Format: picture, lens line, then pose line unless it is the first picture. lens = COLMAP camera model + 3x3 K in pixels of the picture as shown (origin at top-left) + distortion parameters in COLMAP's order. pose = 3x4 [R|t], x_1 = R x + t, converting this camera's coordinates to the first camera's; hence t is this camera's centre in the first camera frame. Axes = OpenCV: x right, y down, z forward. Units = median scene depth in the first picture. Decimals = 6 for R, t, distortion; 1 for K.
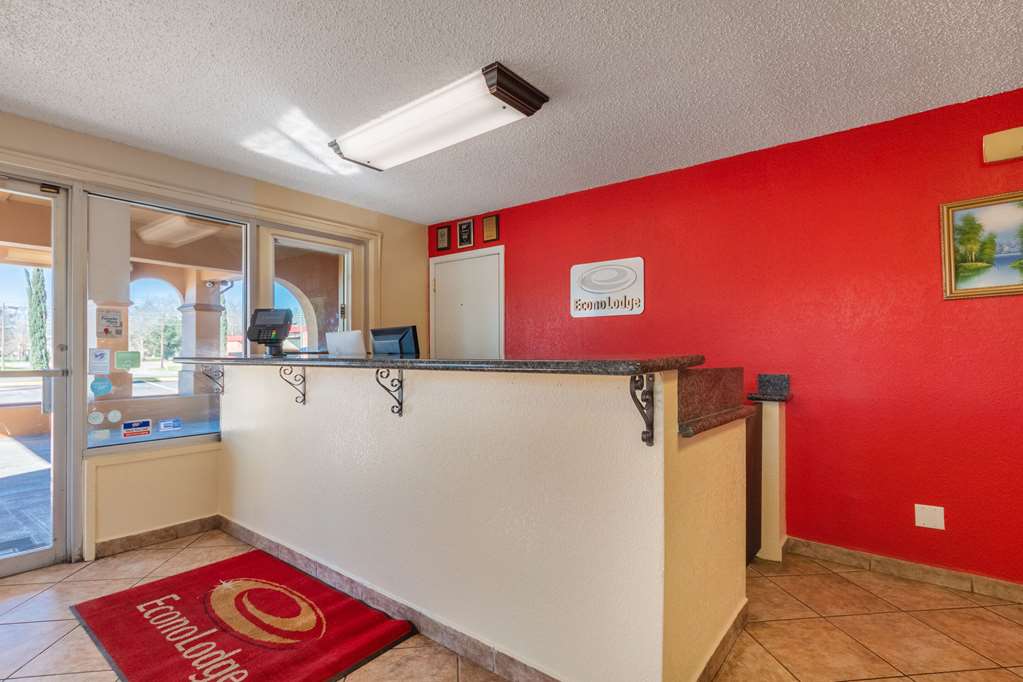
lens RADIAL K [[497.1, 0, 512.6], [0, 497.1, 347.6], [0, 0, 1]] dist [0.000375, -0.000473]
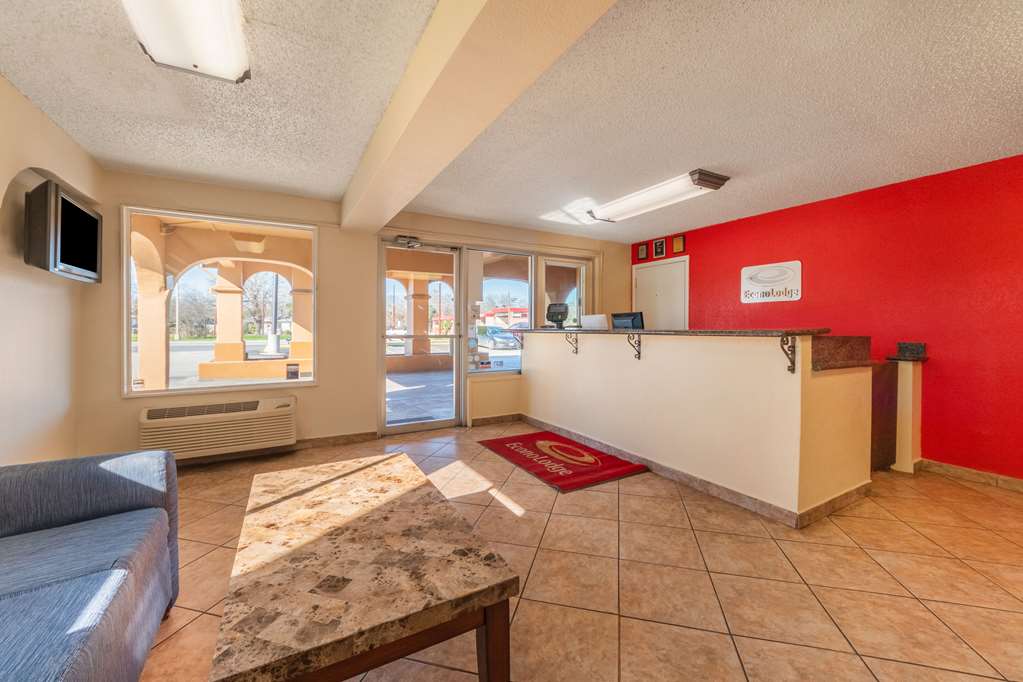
lens RADIAL K [[374.5, 0, 504.2], [0, 374.5, 330.4], [0, 0, 1]] dist [-0.010205, 0.000164]
pose [[0.905246, 0.004994, -0.424858, -0.074745], [0.002976, 0.999832, 0.018093, -0.002855], [0.424877, -0.017643, 0.905079, -0.455818]]
